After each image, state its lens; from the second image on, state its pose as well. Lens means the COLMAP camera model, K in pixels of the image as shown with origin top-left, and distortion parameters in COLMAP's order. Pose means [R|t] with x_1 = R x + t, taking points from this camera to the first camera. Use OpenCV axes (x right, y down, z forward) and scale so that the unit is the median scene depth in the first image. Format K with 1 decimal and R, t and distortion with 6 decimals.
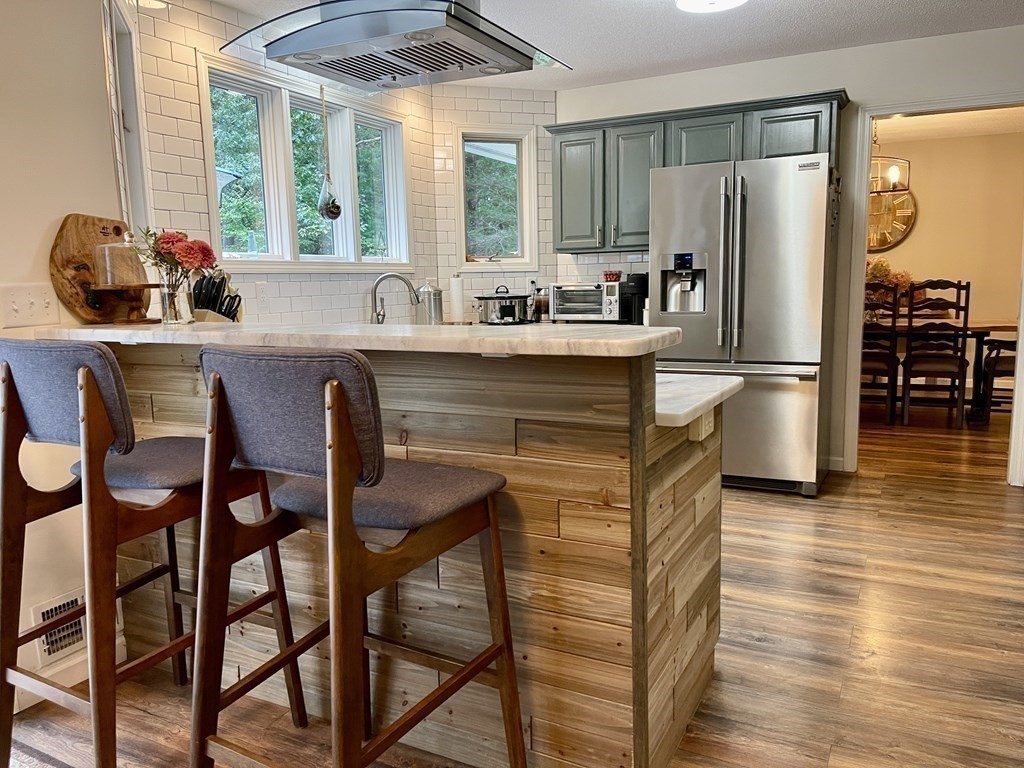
lens RADIAL K [[785.3, 0, 513.5], [0, 785.3, 387.4], [0, 0, 1]] dist [-0.001272, -0.005233]
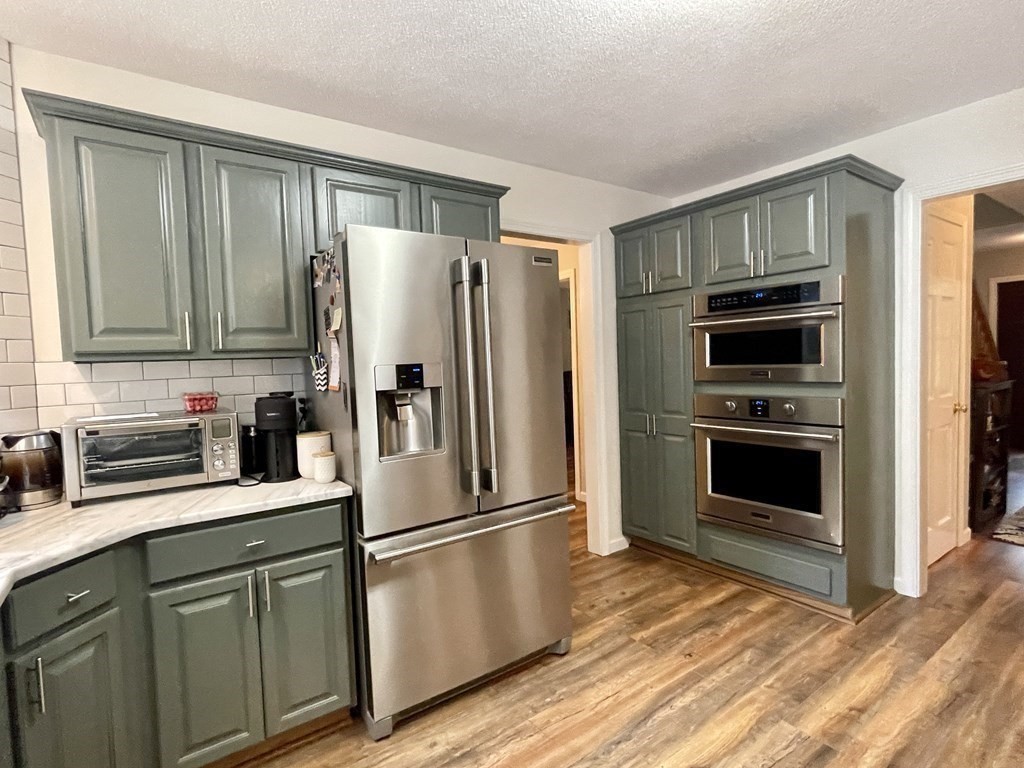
lens RADIAL K [[528.5, 0, 509.3], [0, 528.5, 383.1], [0, 0, 1]] dist [0.004620, 0.000667]
pose [[0.451731, -0.033440, 0.891527, -0.134907], [0.142282, 0.989208, -0.034990, -0.127445], [-0.880735, 0.142654, 0.451614, 0.728890]]
